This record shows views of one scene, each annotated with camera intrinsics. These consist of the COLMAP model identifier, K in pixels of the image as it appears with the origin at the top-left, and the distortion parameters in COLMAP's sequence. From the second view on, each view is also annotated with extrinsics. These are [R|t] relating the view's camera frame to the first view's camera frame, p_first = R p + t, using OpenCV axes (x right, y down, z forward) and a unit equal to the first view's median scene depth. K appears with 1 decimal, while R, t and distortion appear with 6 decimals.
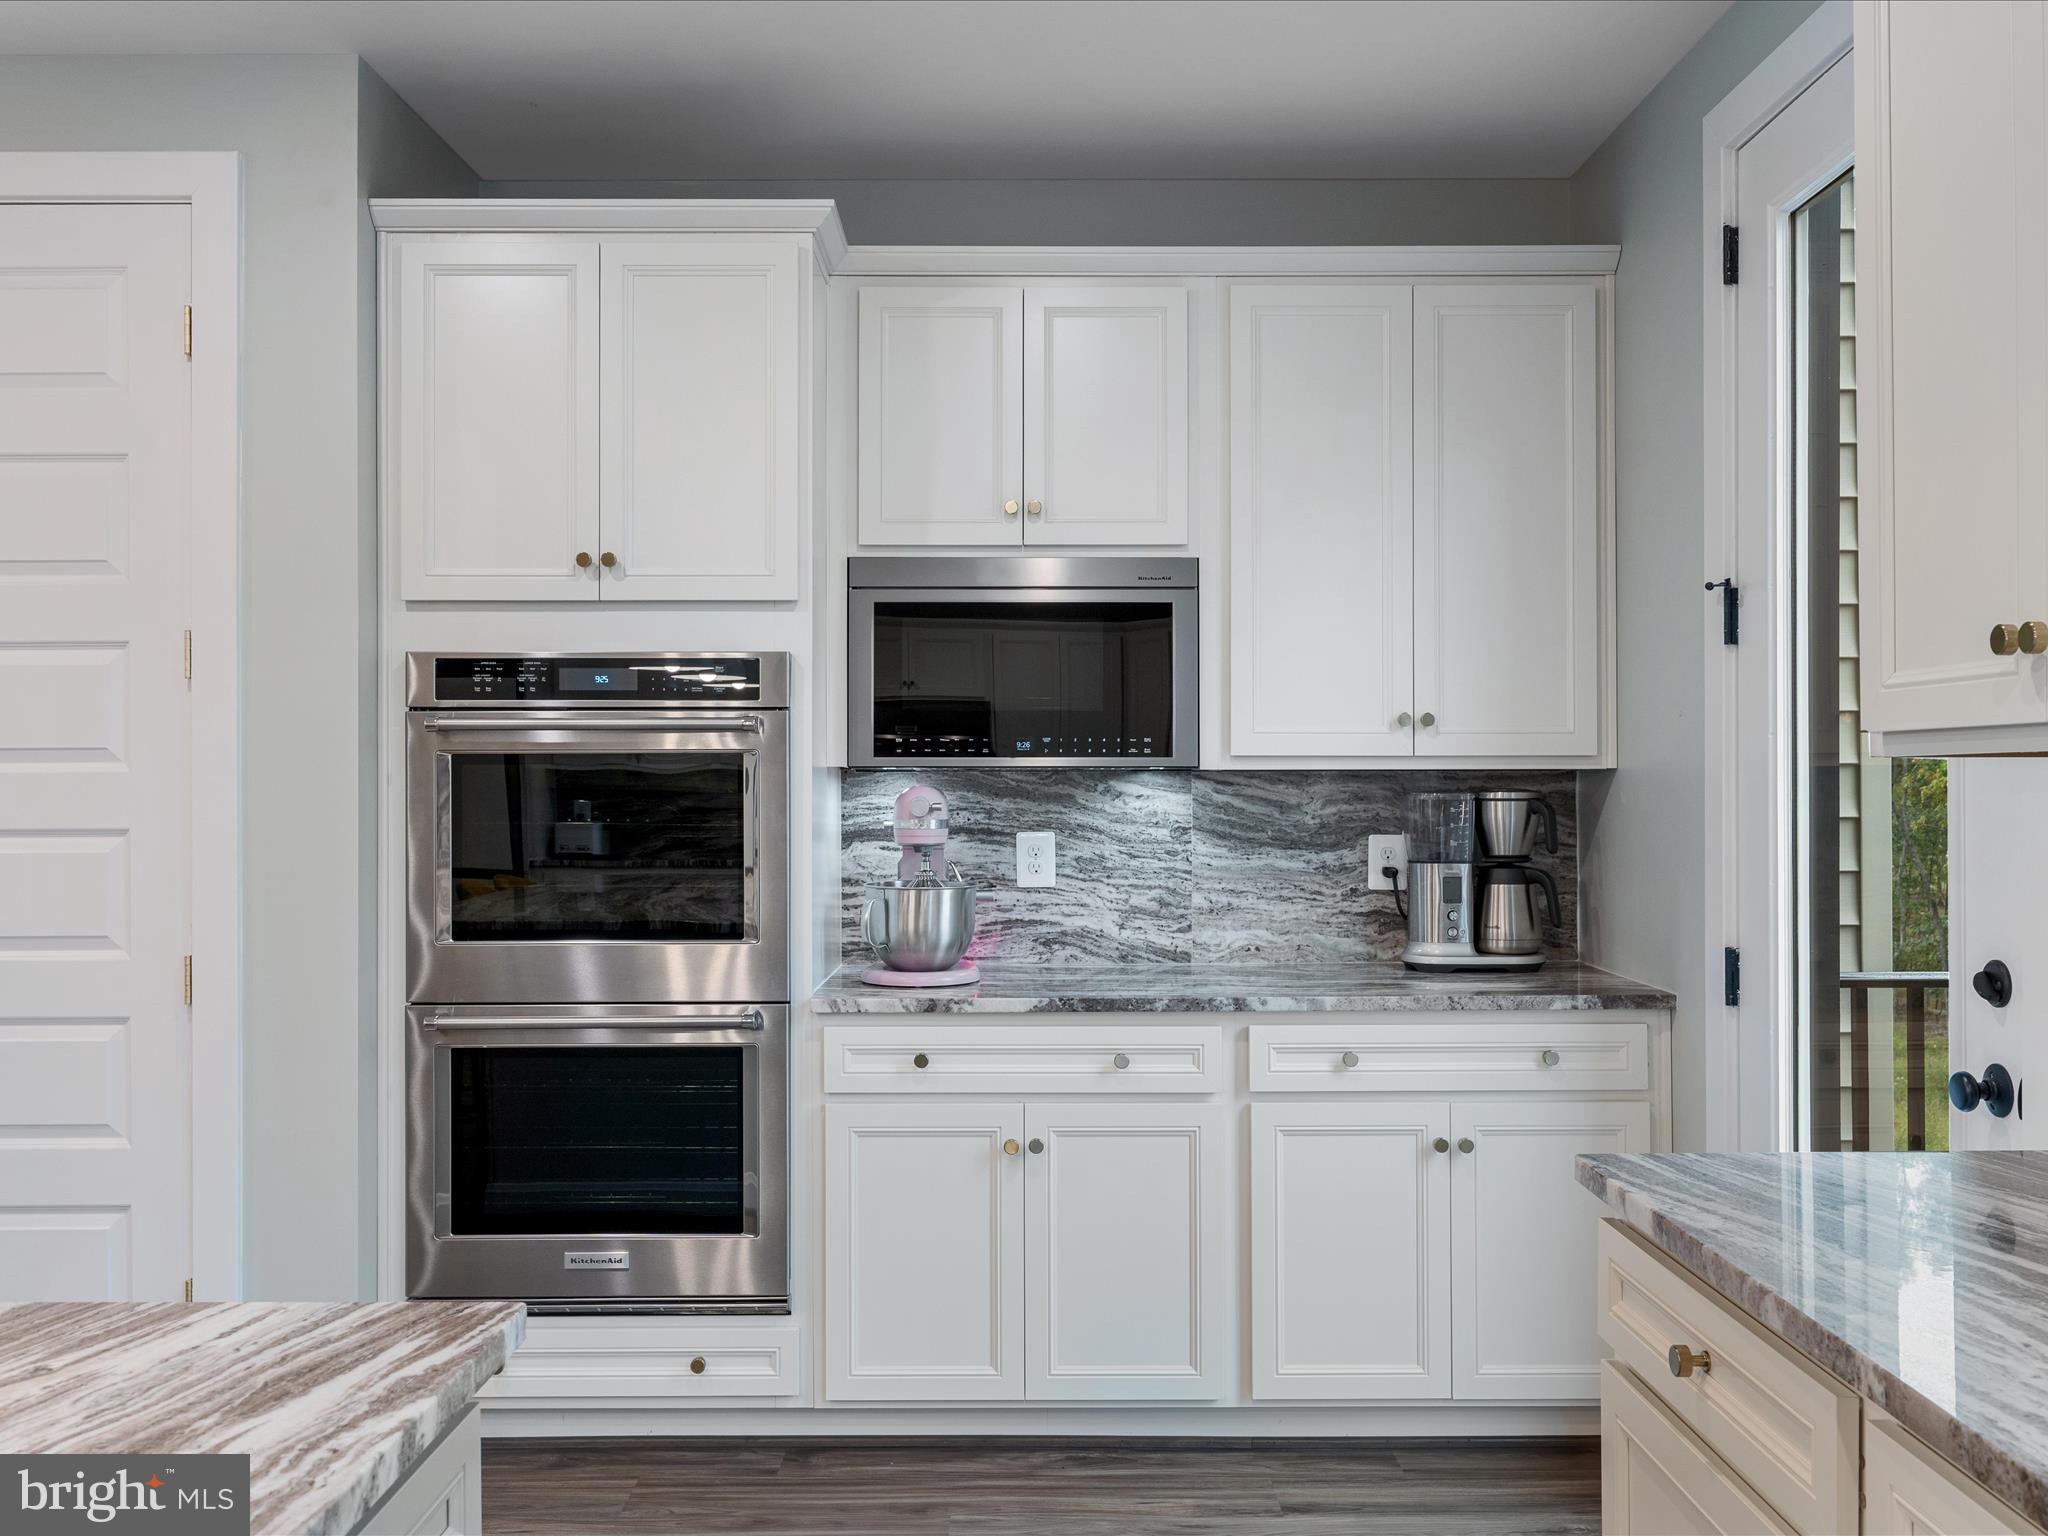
lens RADIAL K [[1734.9, 0, 1024.0], [0, 1734.9, 768.0], [0, 0, 1]] dist [-0.005986, 0.001155]
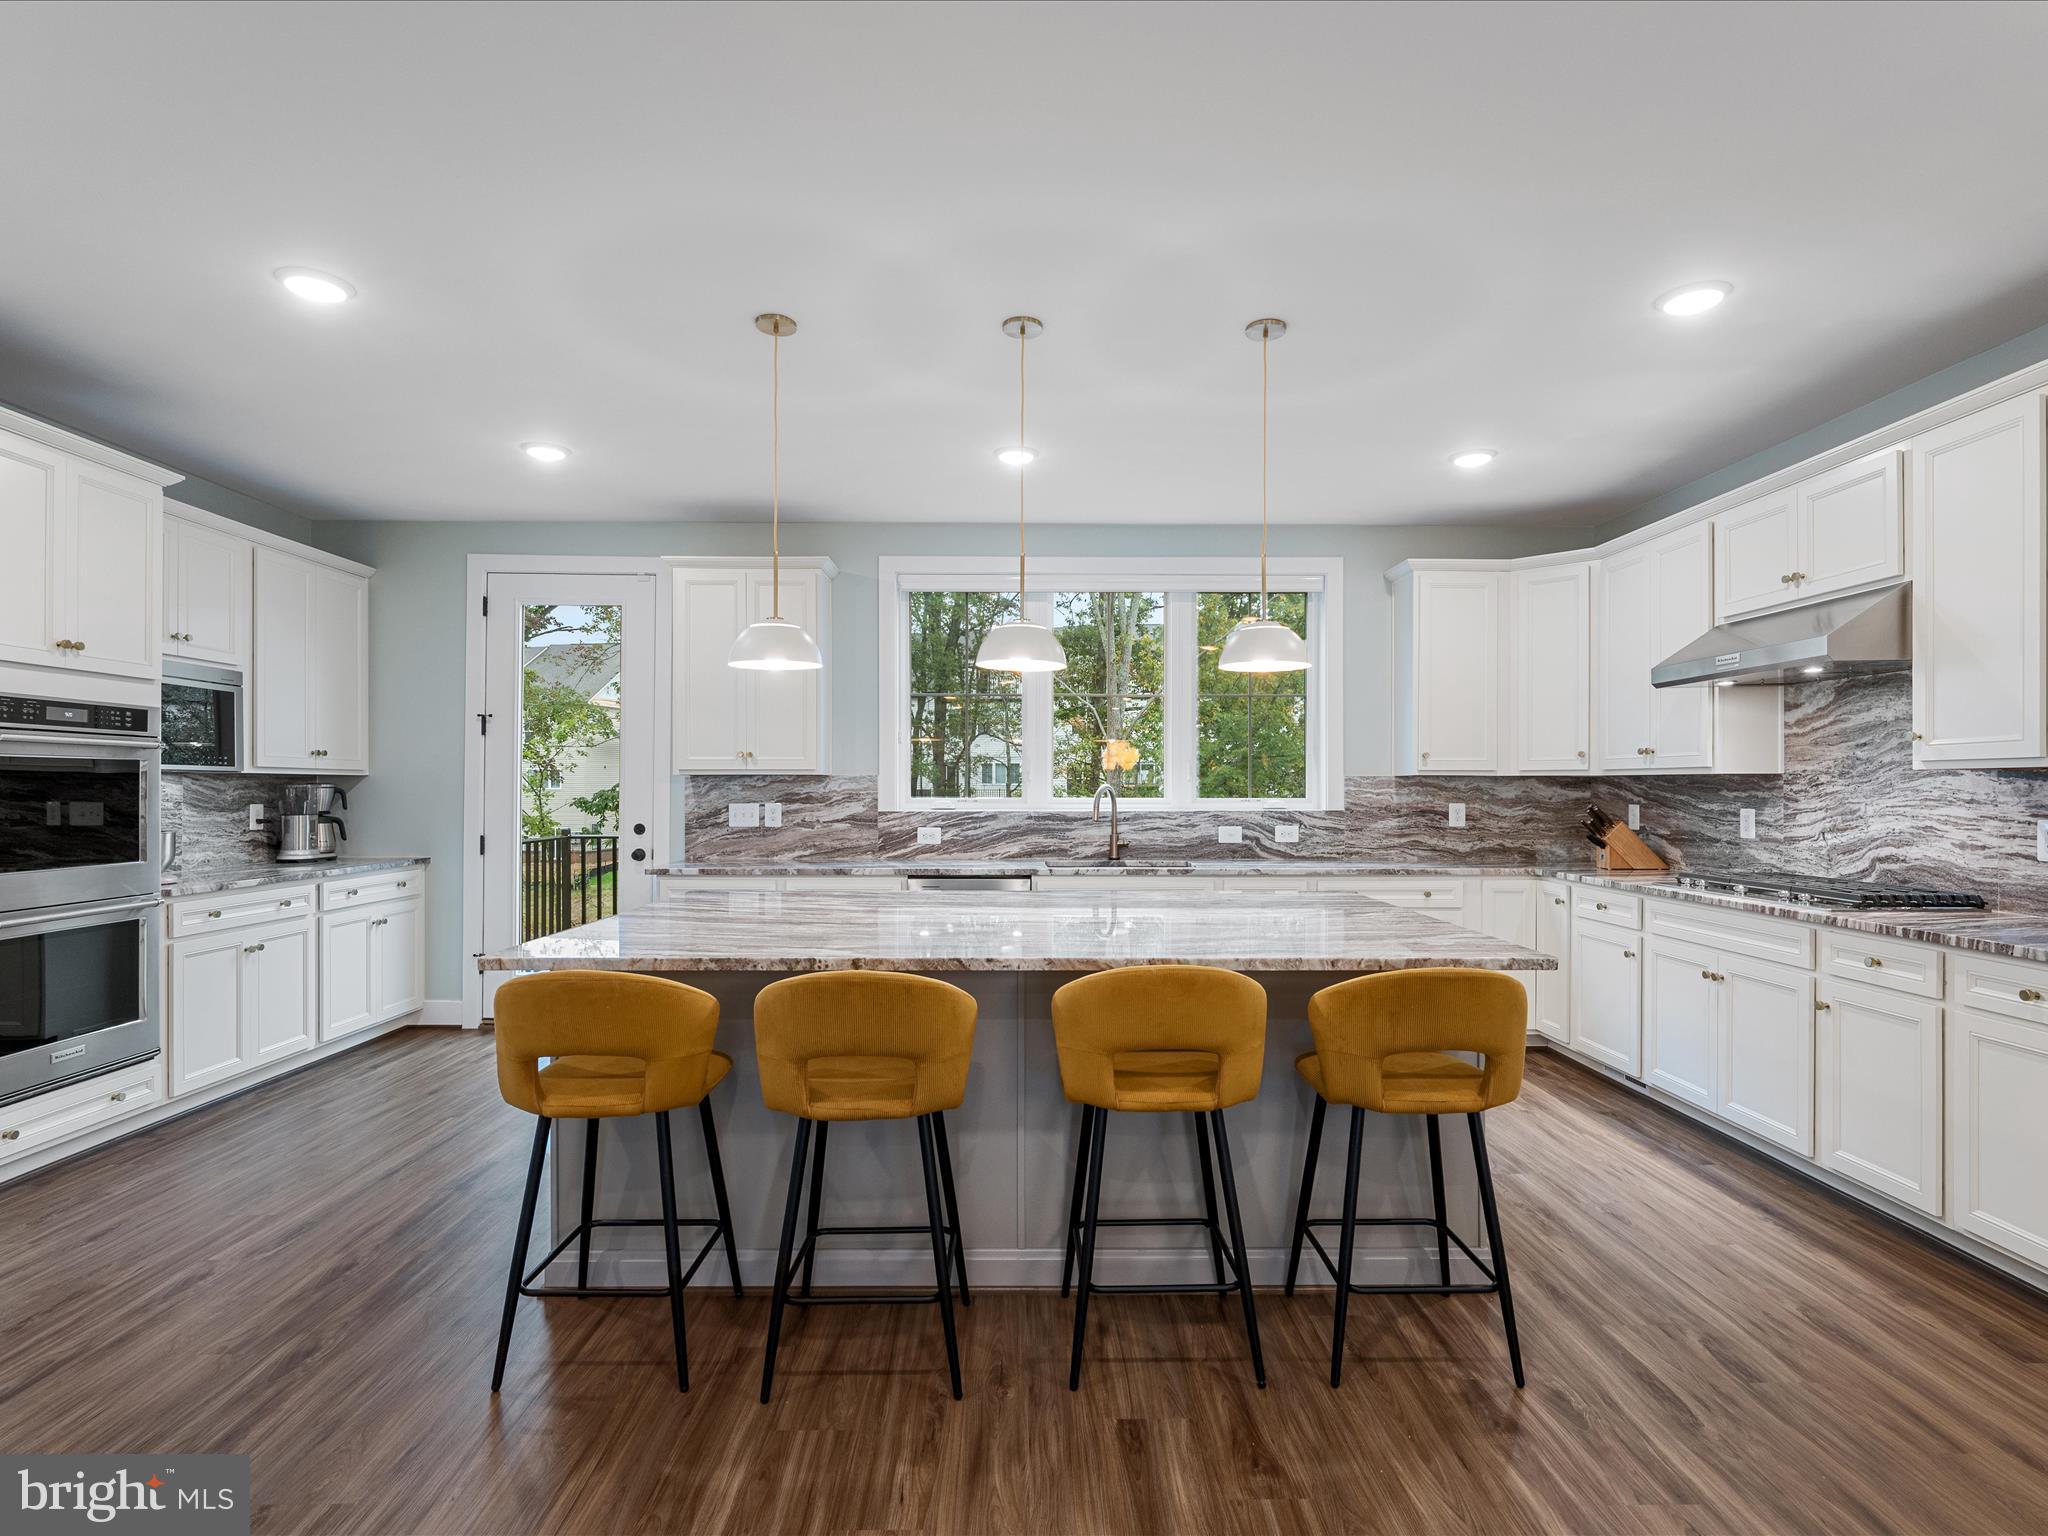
lens RADIAL K [[1028.9, 0, 1024.0], [0, 1028.9, 768.0], [0, 0, 1]] dist [-0.000059, 0.000113]
pose [[-0.013103, 0.021473, 0.999684, -1.162591], [-0.008346, 0.999732, -0.021584, 0.014064], [-0.999879, -0.008627, -0.012920, 0.065701]]
